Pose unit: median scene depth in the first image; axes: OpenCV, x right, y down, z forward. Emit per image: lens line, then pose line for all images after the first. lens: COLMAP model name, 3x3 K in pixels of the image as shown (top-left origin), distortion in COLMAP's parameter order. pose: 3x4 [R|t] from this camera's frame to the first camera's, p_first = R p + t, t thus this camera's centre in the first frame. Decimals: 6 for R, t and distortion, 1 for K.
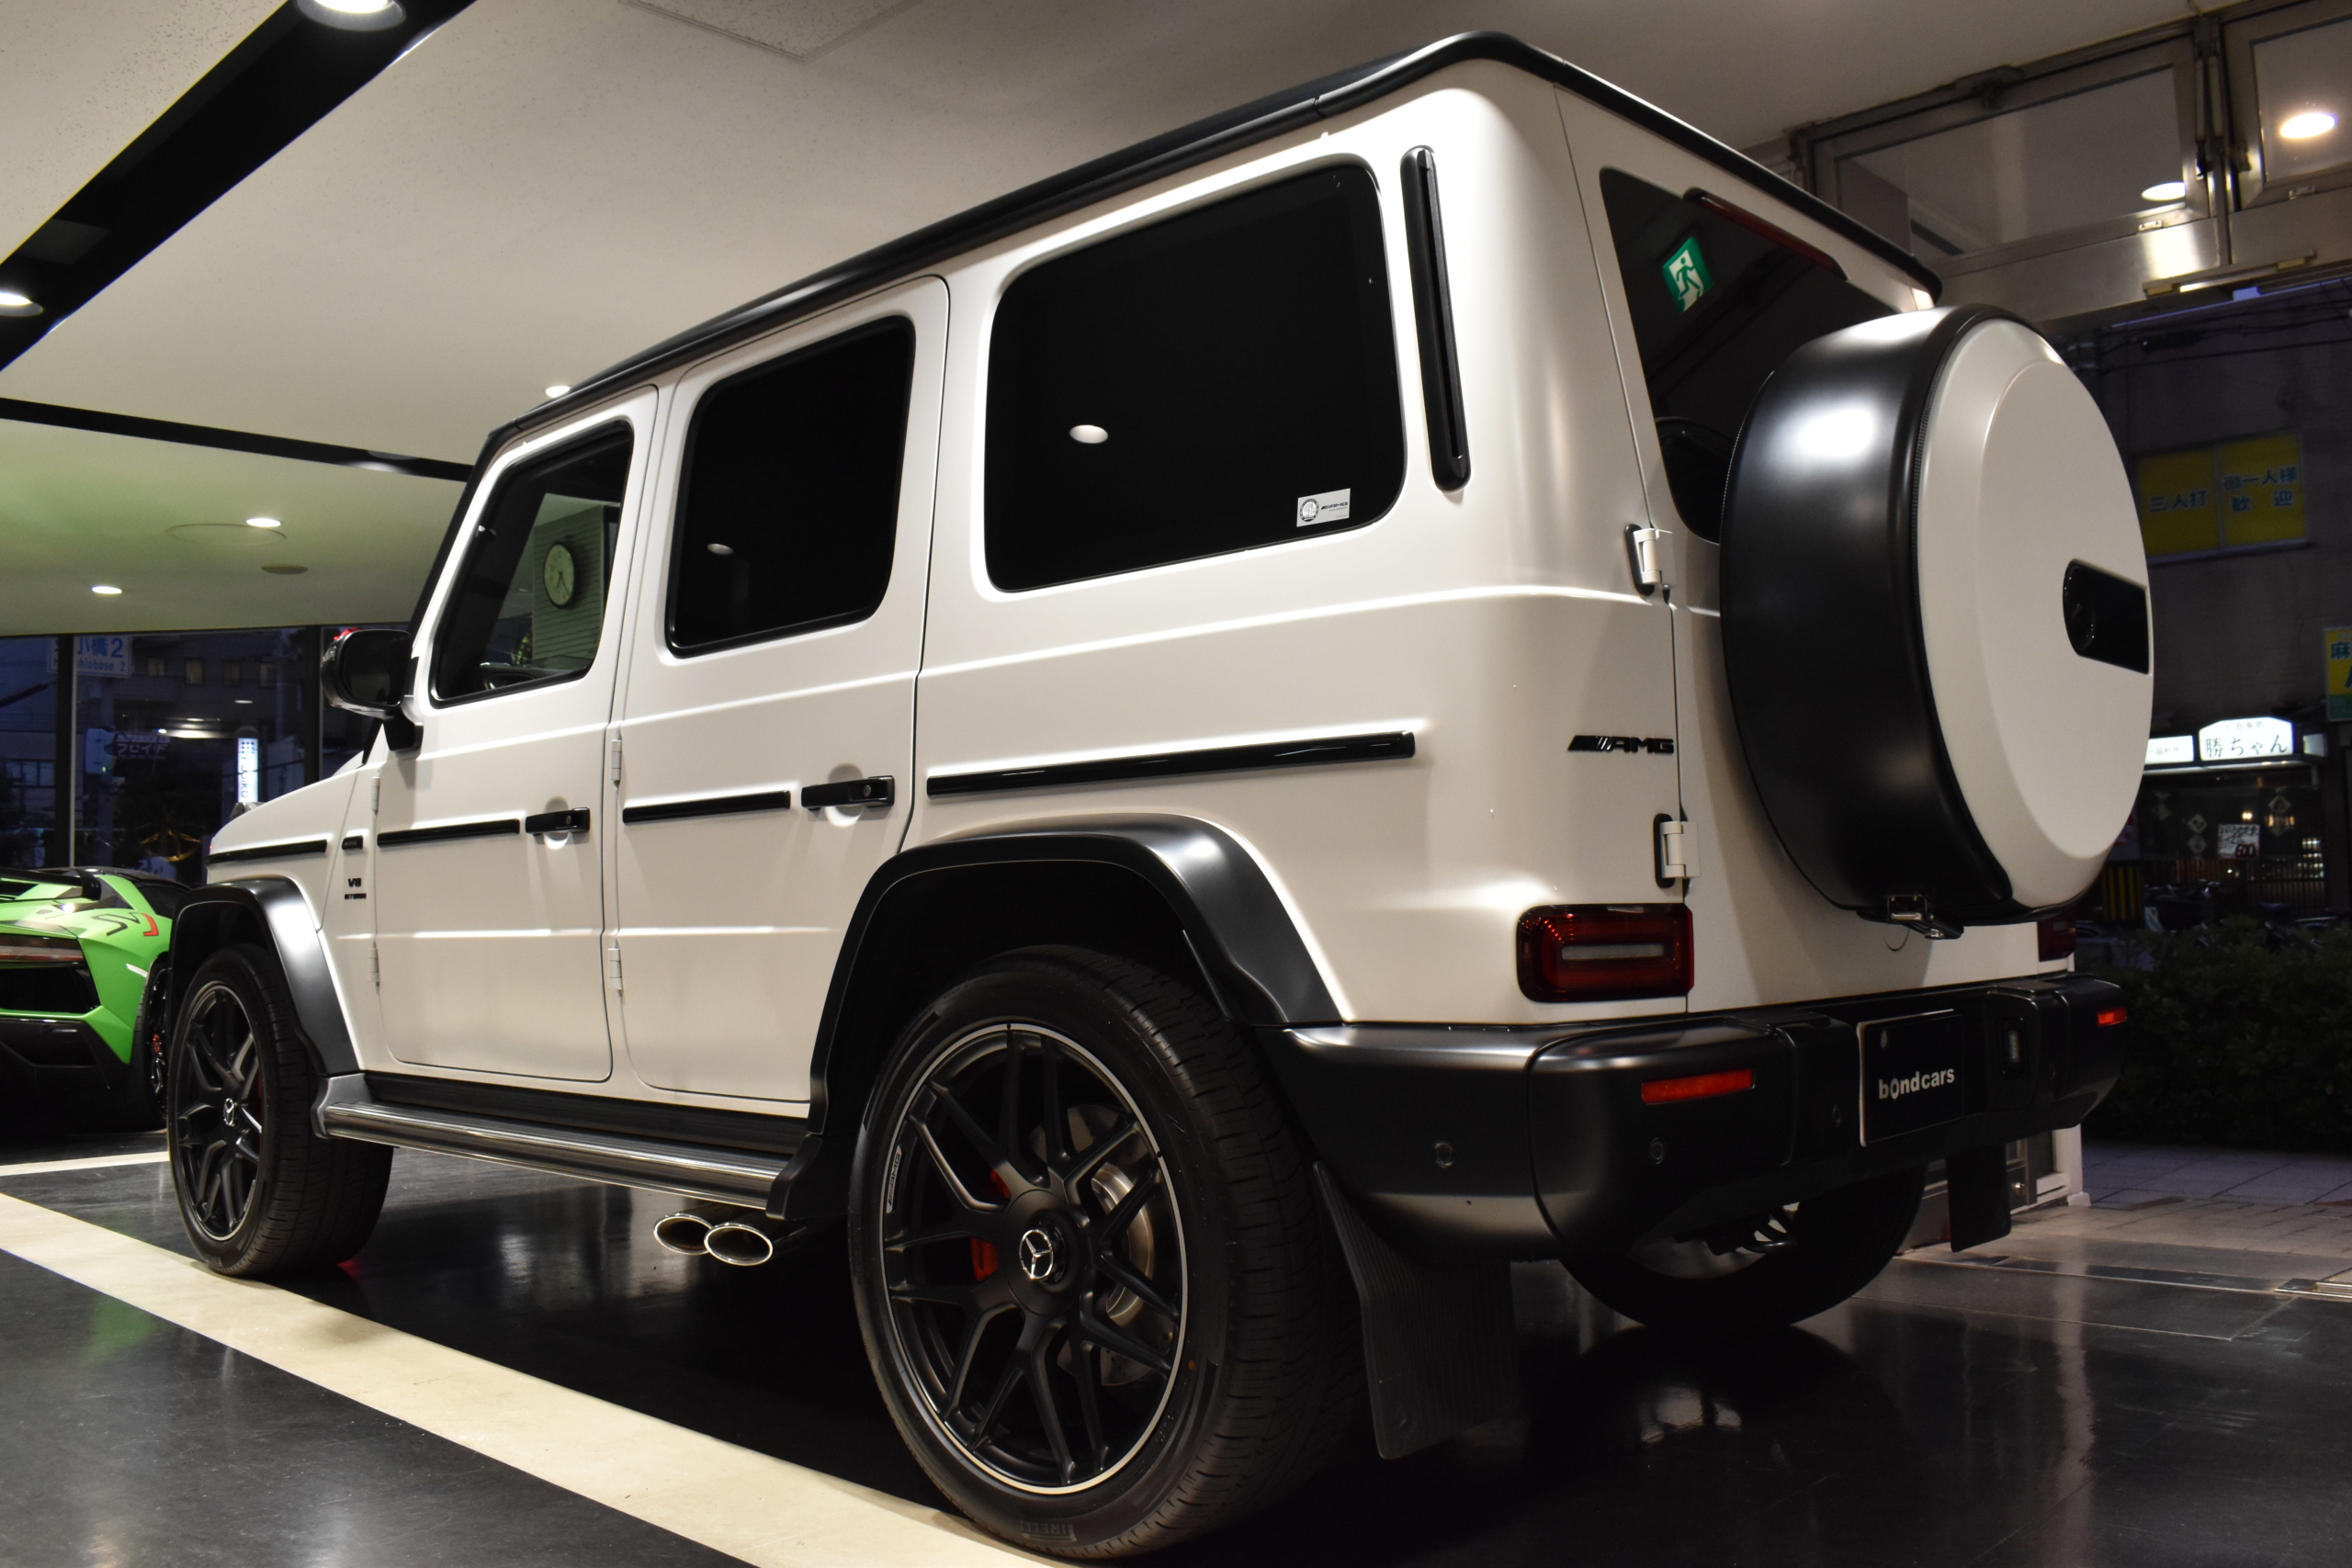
lens RADIAL K [[2014.2, 0, 1176.0], [0, 2014.2, 784.0], [0, 0, 1]] dist [-0.012560, -0.003563]
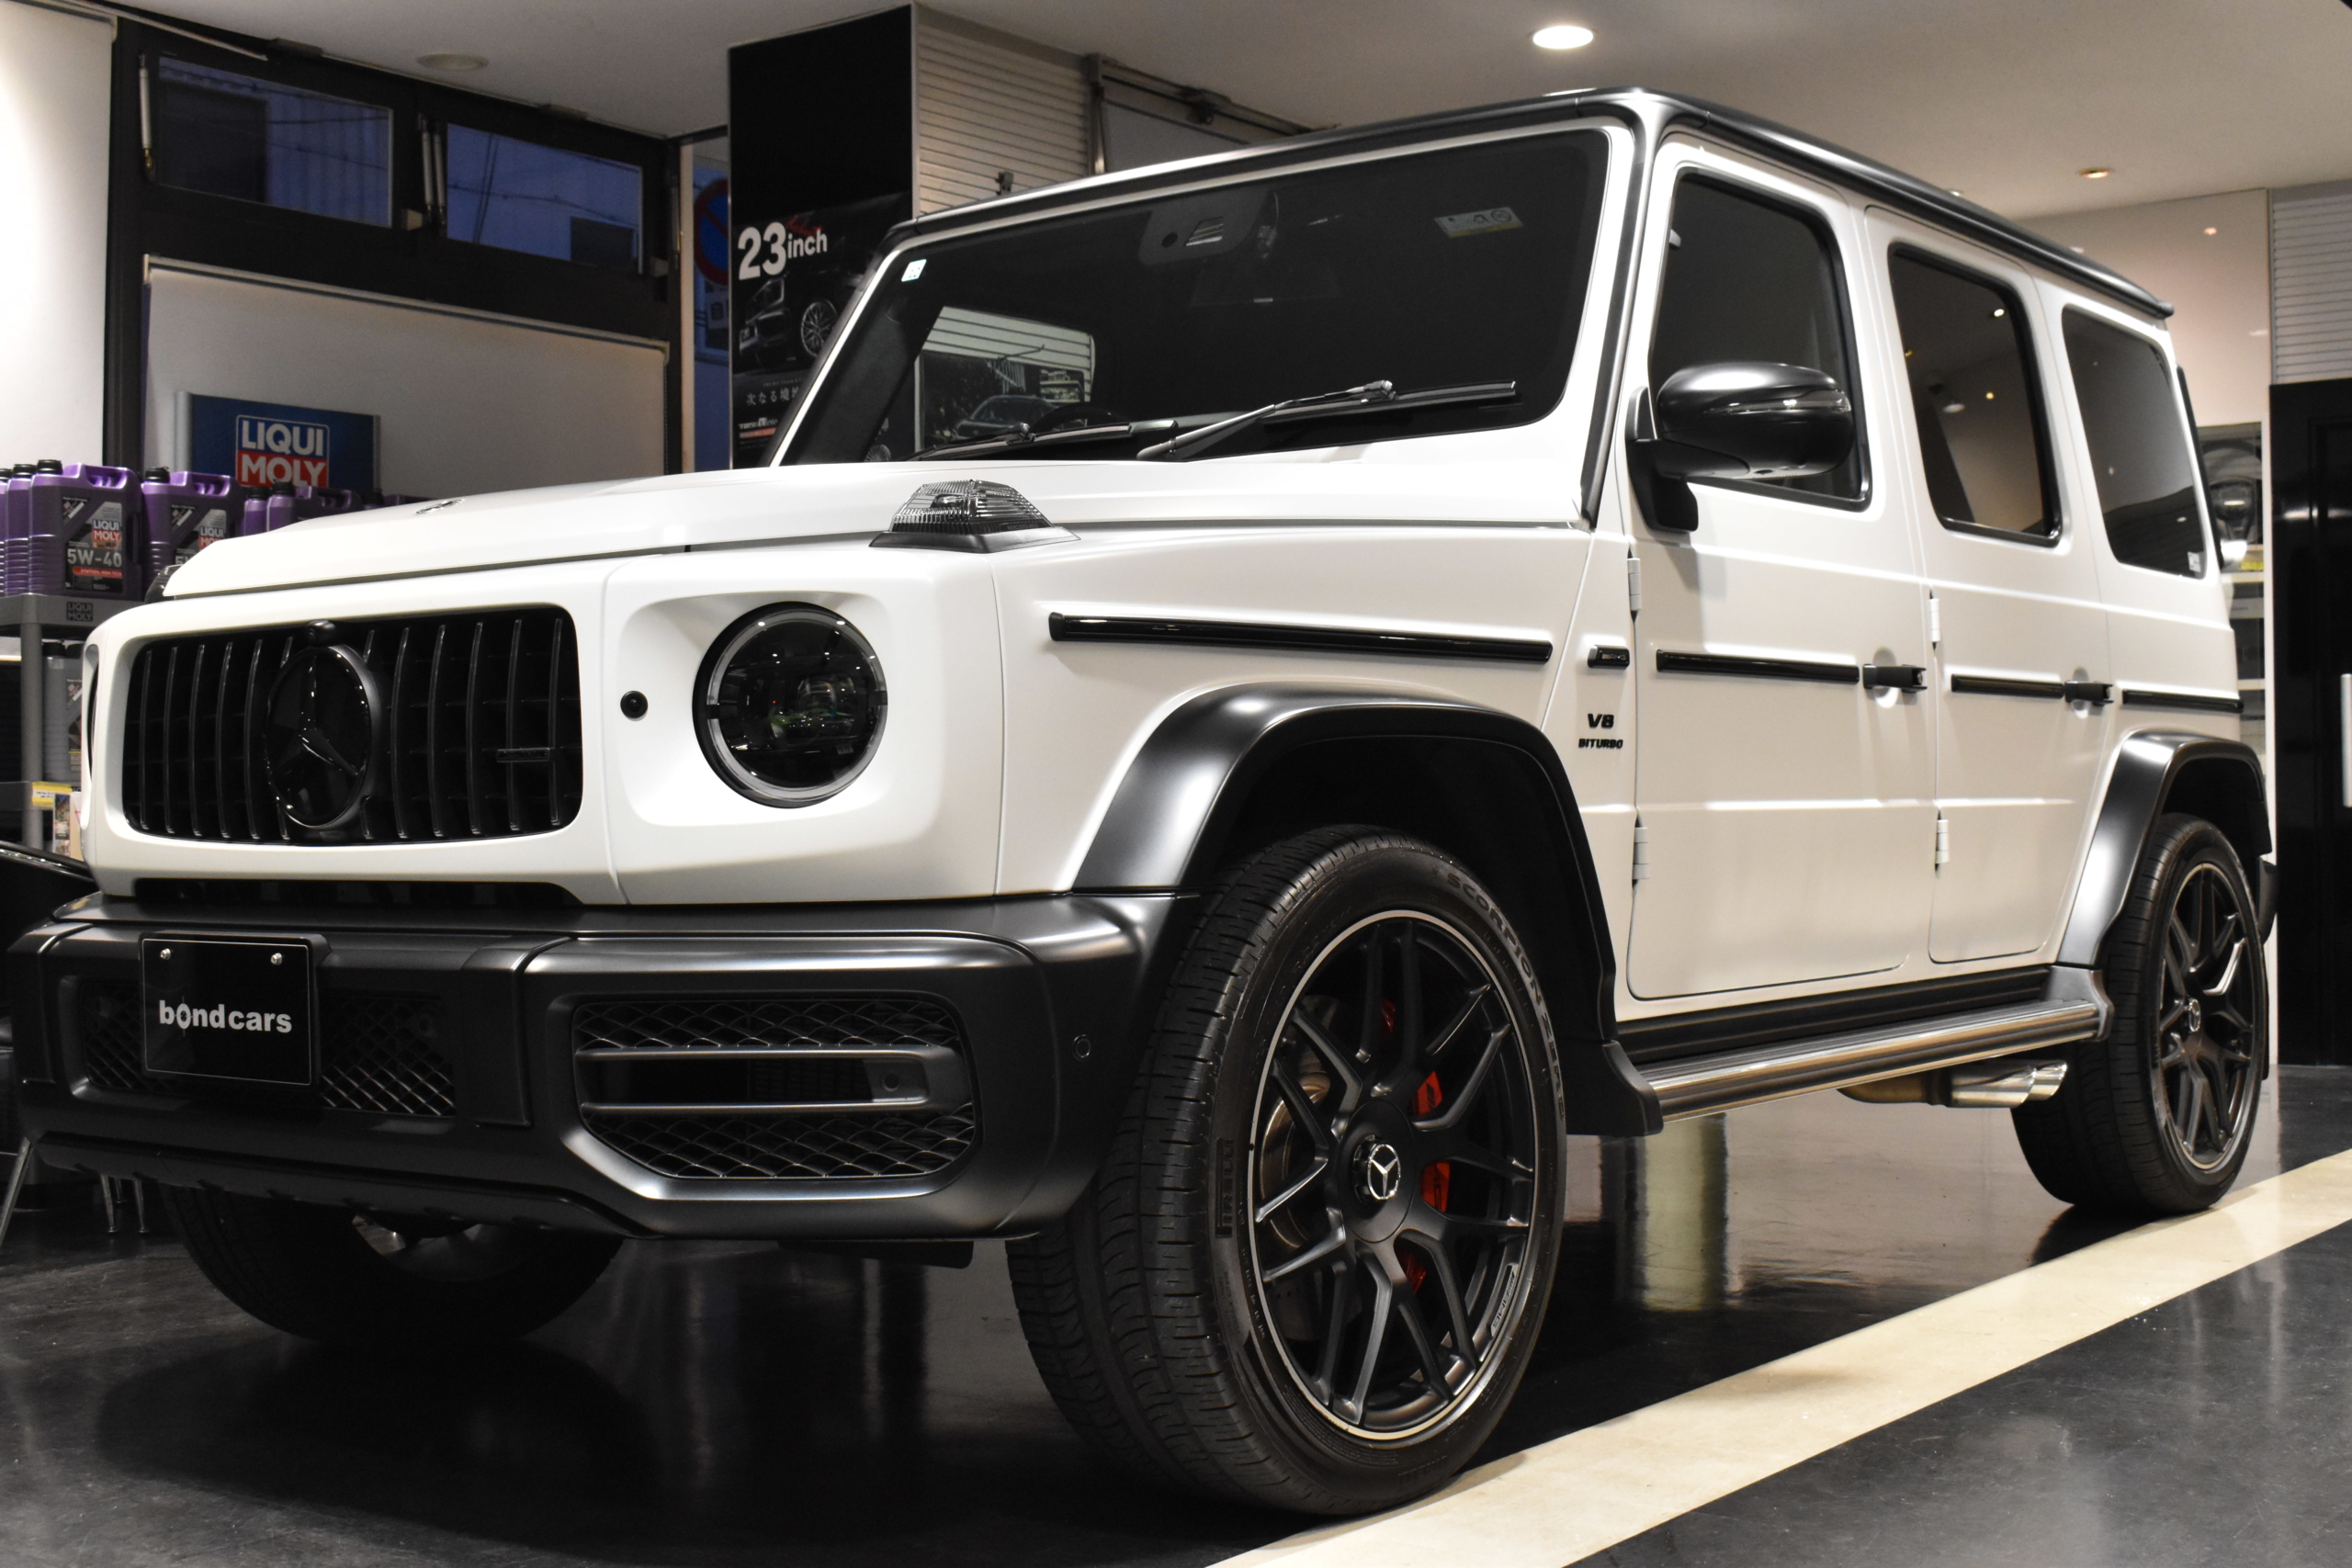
lens RADIAL K [[2787.8, 0, 1176.0], [0, 2787.8, 784.0], [0, 0, 1]] dist [0.004367, -0.000101]
pose [[-0.165132, 0.012732, 0.986189, -1.295944], [-0.067204, 0.997447, -0.024131, 0.103040], [-0.983979, -0.070260, -0.163855, 1.338268]]
